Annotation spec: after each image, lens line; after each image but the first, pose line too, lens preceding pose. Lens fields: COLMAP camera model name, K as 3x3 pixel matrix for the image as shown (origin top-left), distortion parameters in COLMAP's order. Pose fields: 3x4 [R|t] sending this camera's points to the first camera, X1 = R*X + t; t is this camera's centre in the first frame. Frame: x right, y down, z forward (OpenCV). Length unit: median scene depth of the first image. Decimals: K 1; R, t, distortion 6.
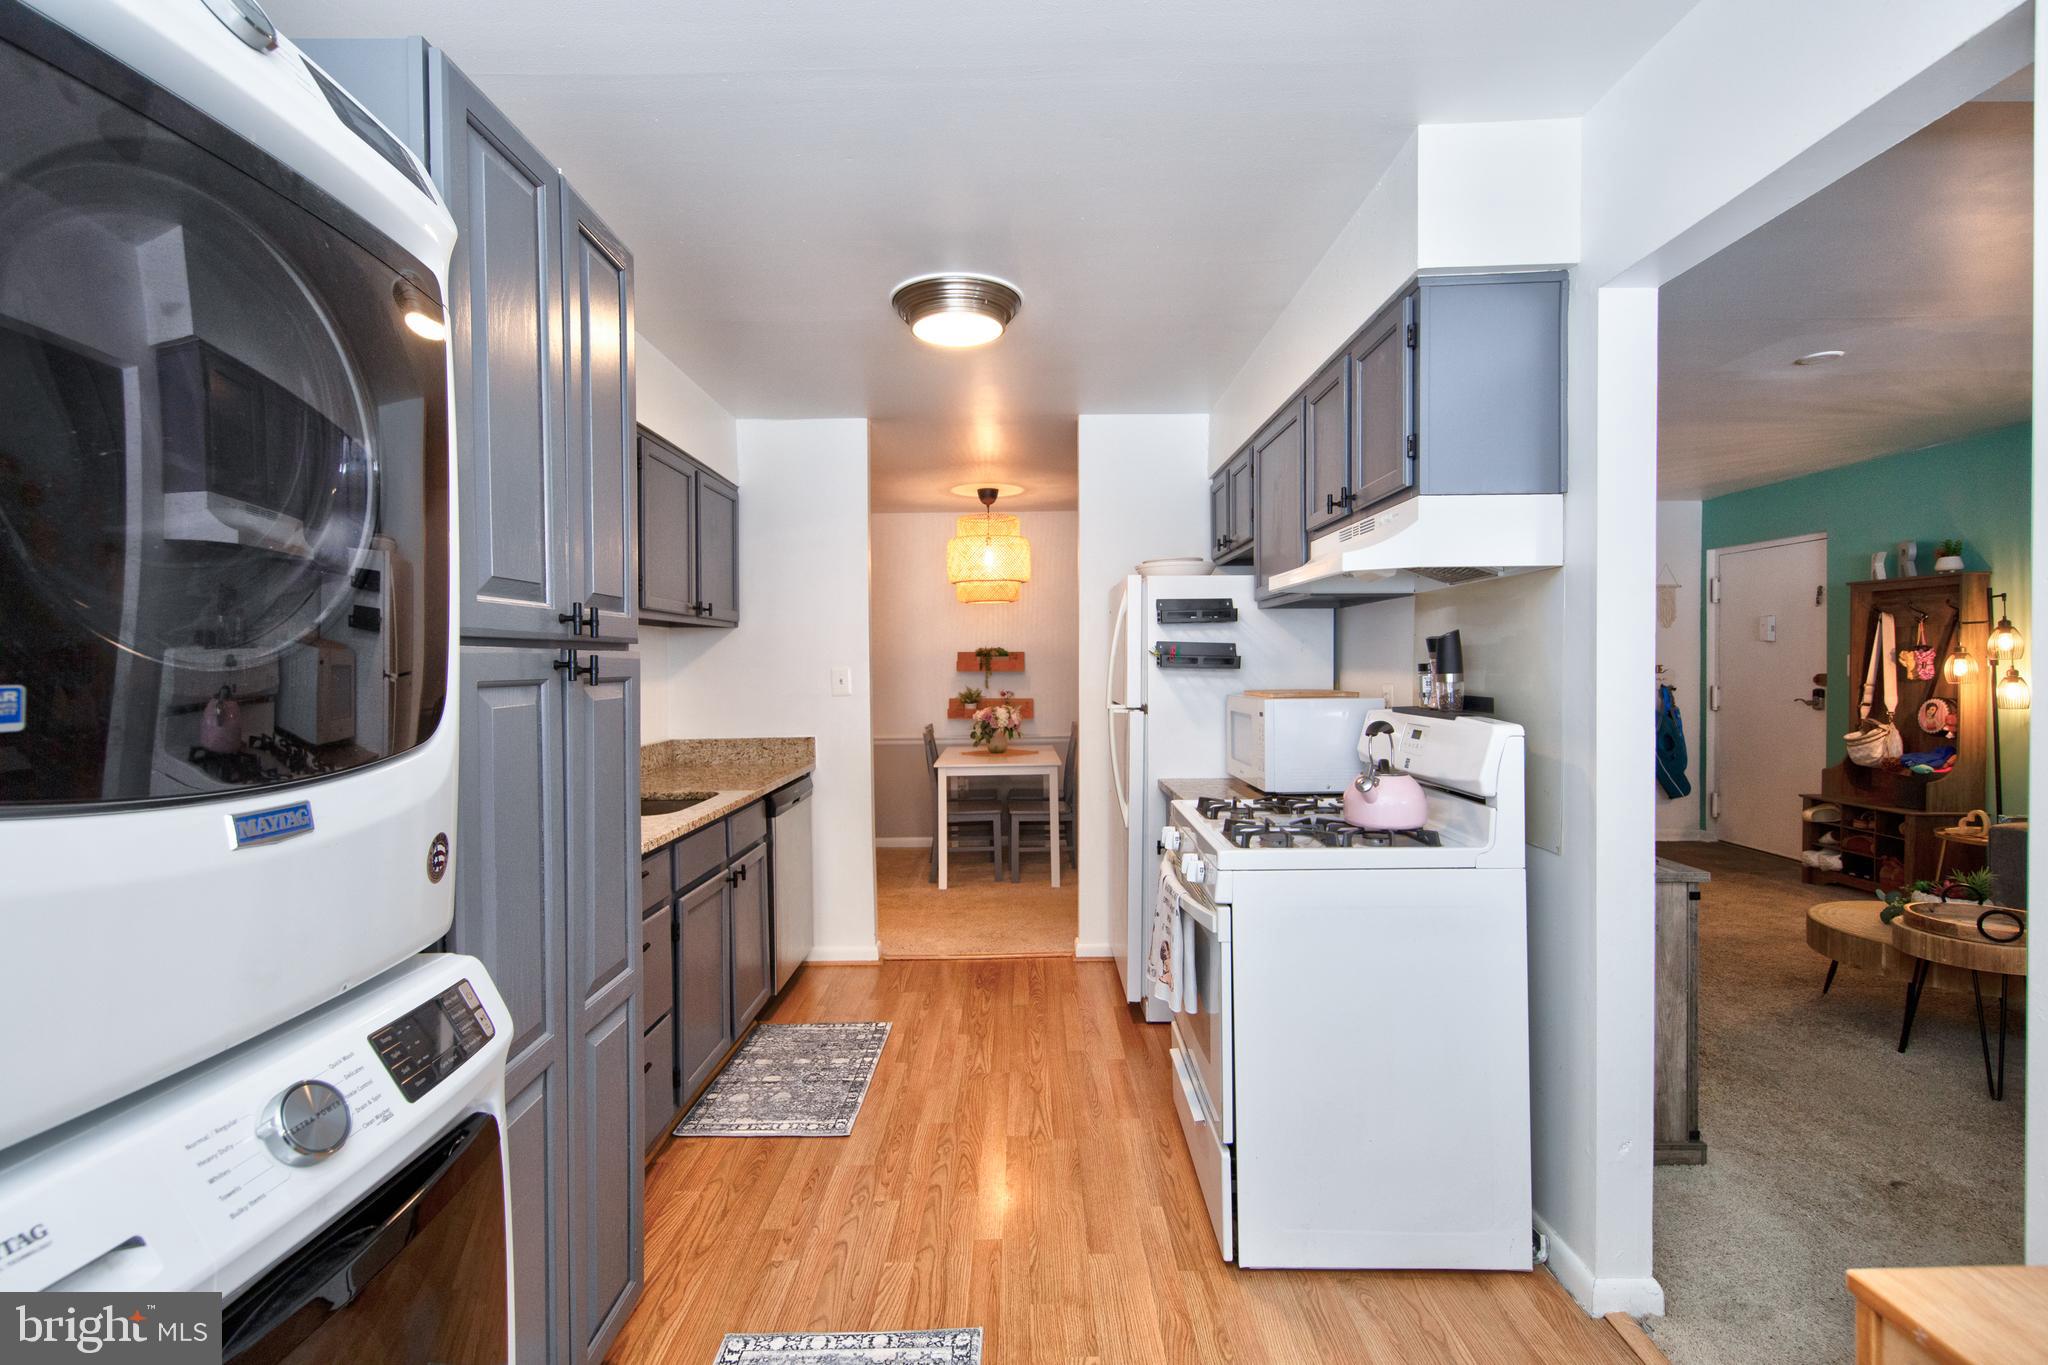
lens RADIAL K [[958.1, 0, 1024.0], [0, 958.1, 682.5], [0, 0, 1]] dist [-0.000726, -0.000111]
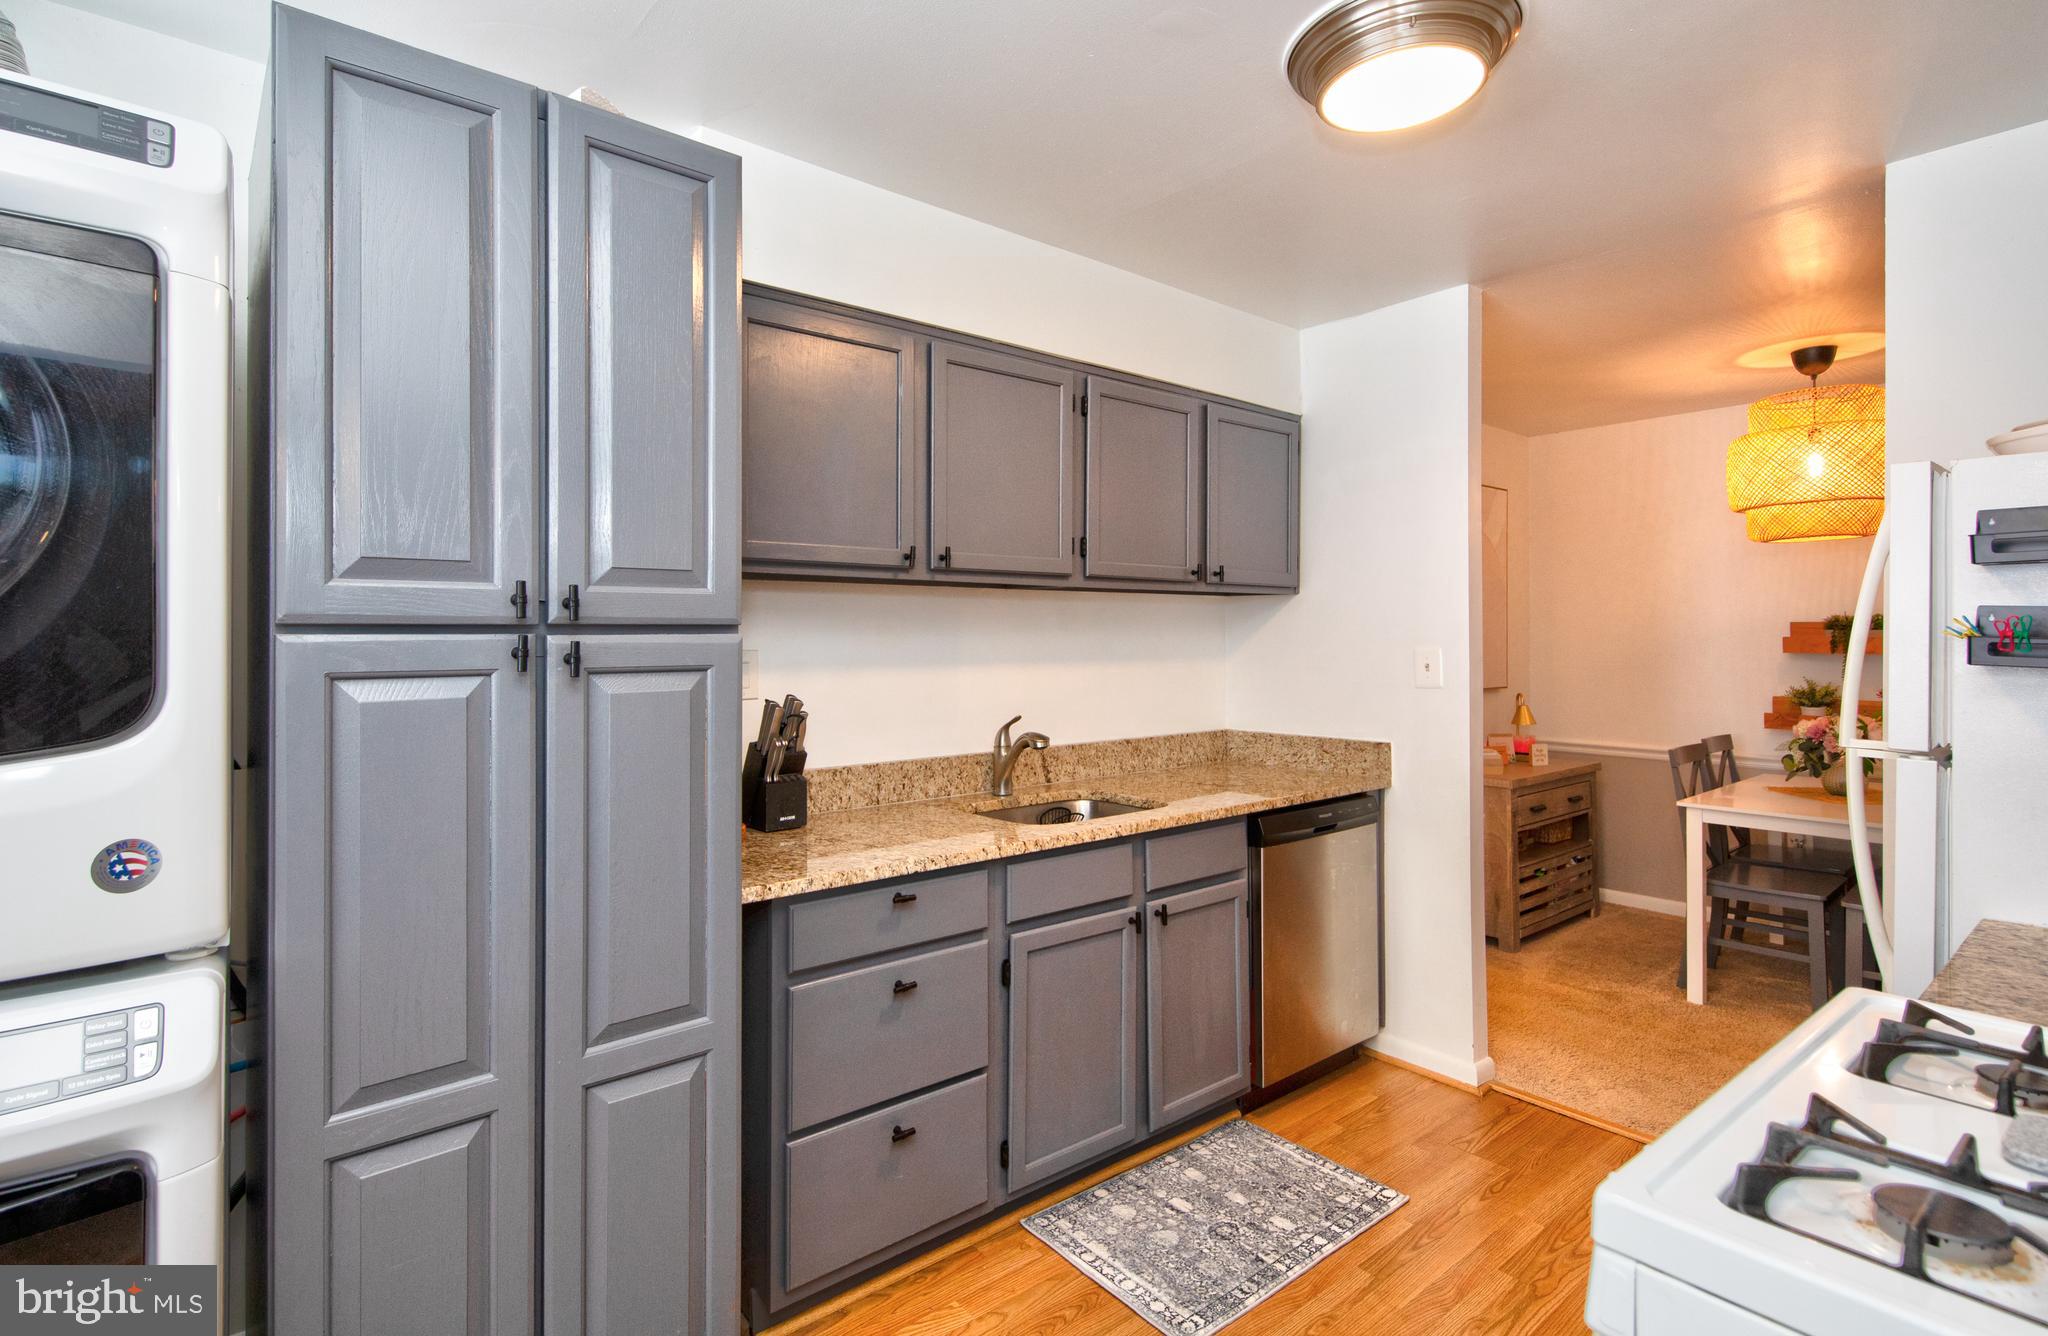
lens RADIAL K [[988.2, 0, 957.4], [0, 988.2, 632.8], [0, 0, 1]] dist [0.022965, -0.015635]
pose [[0.610091, 0.007462, -0.792297, 0.178661], [-0.020704, 0.999764, -0.006526, -0.014795], [0.792061, 0.020385, 0.610101, 0.289739]]
